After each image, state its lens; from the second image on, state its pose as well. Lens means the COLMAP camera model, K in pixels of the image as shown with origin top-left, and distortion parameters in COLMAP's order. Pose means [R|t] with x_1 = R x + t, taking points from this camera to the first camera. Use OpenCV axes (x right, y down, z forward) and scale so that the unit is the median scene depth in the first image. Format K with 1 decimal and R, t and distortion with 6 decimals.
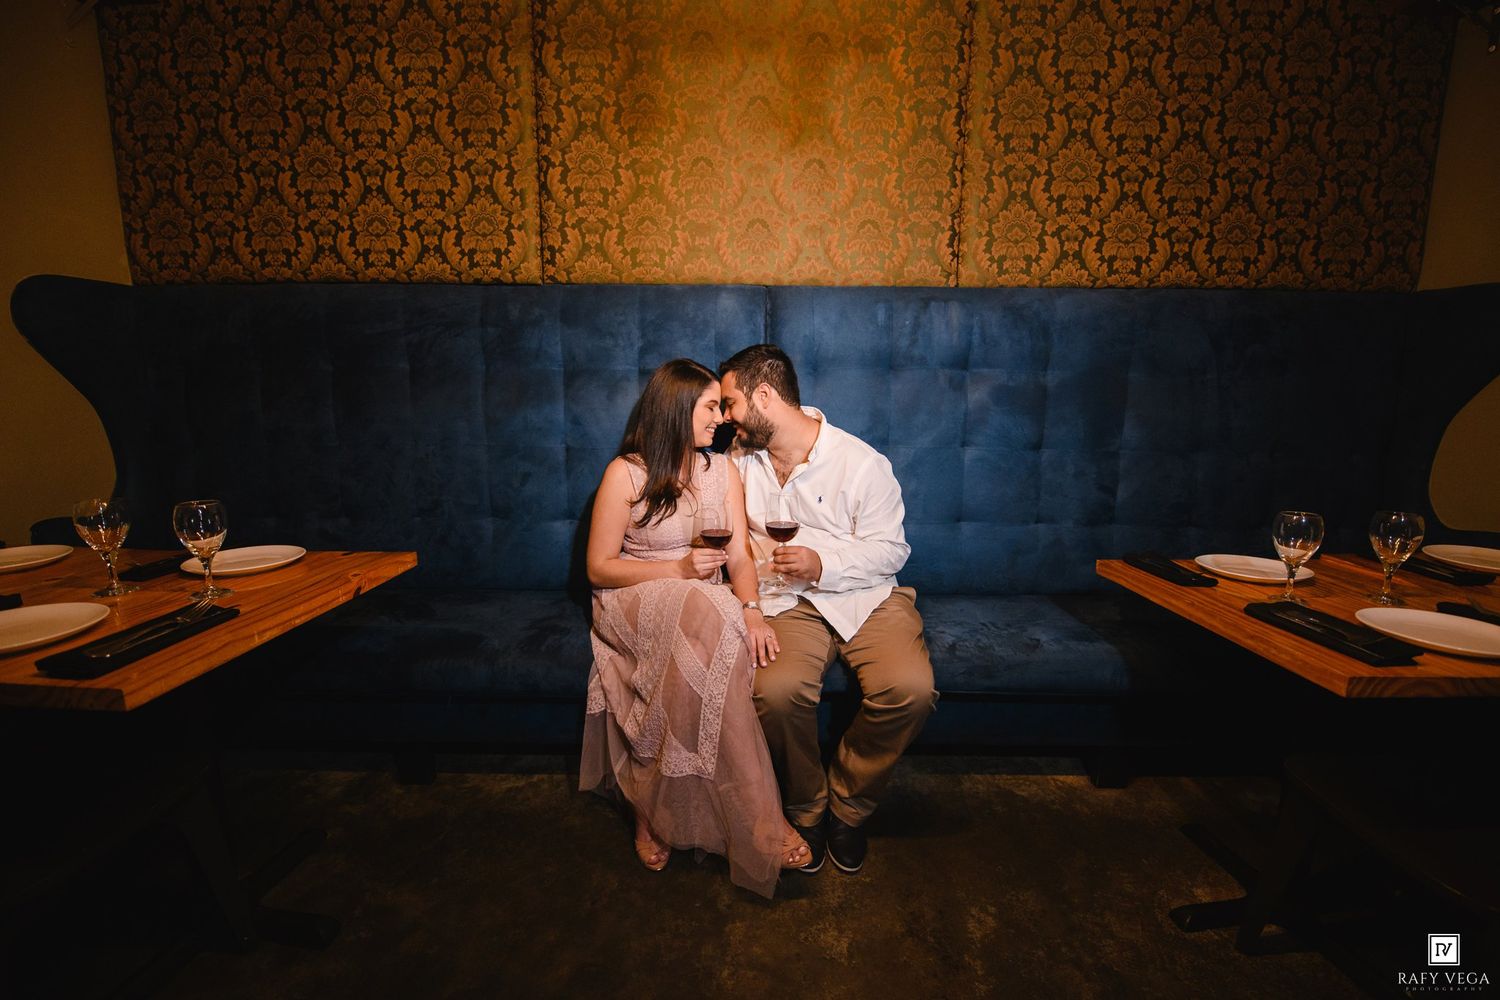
lens RADIAL K [[644.7, 0, 750.0], [0, 644.7, 500.0], [0, 0, 1]] dist [-0.017941, -0.000520]
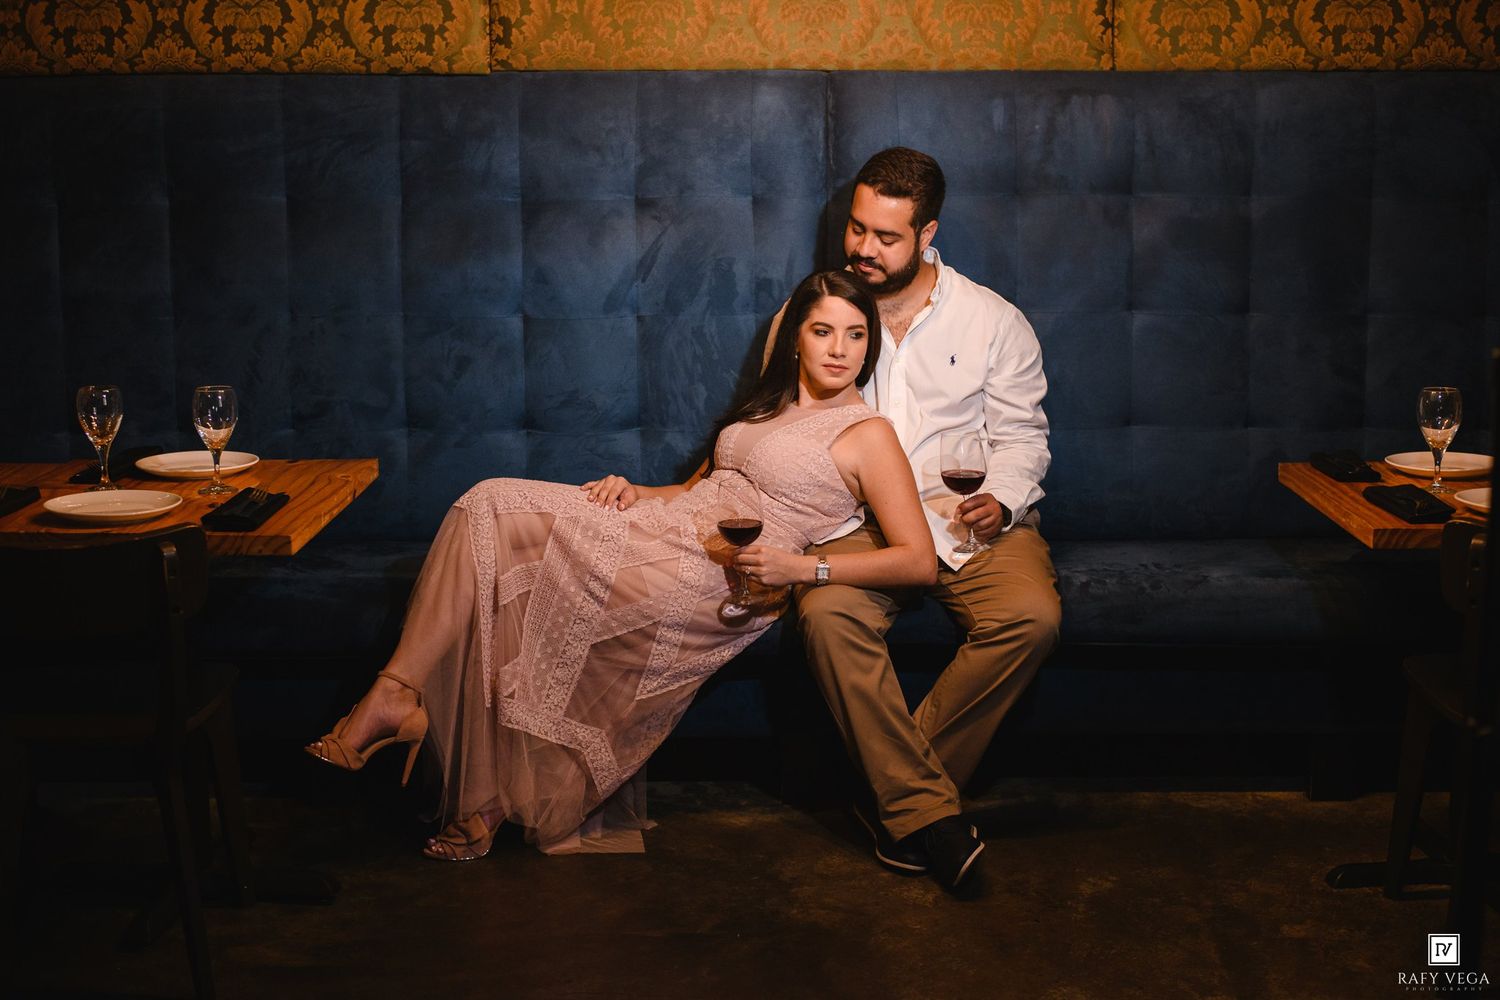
lens RADIAL K [[2185.3, 0, 750.0], [0, 2185.3, 500.0], [0, 0, 1]] dist [-0.111043, 0.083901]
pose [[0.999920, -0.011457, -0.005272, -0.047971], [0.011535, 0.999821, 0.014977, 0.076171], [0.005100, -0.015037, 0.999874, -1.273385]]
